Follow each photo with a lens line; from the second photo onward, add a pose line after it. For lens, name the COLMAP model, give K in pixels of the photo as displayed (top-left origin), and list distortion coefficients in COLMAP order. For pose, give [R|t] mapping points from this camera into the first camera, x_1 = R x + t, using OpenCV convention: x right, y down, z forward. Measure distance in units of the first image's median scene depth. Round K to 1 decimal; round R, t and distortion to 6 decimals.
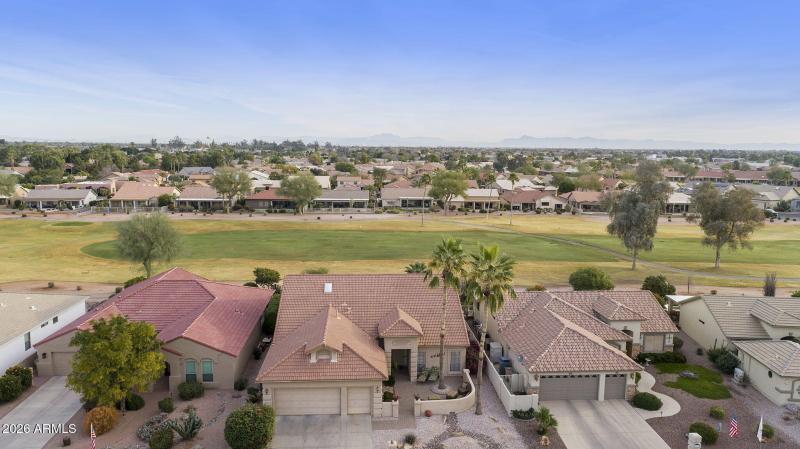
lens RADIAL K [[576.3, 0, 400.0], [0, 576.3, 224.5], [0, 0, 1]] dist [-0.001769, 0.003000]
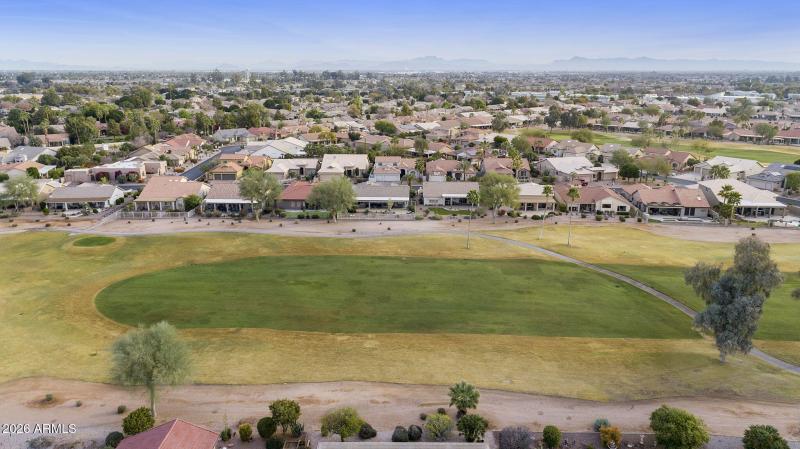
lens RADIAL K [[576.3, 0, 400.0], [0, 576.3, 224.5], [0, 0, 1]] dist [-0.001769, 0.003000]
pose [[0.997194, 0.003775, -0.074771, 0.000480], [0.006429, 0.990721, 0.135760, -0.132076], [0.074590, -0.135860, 0.987916, 0.094111]]
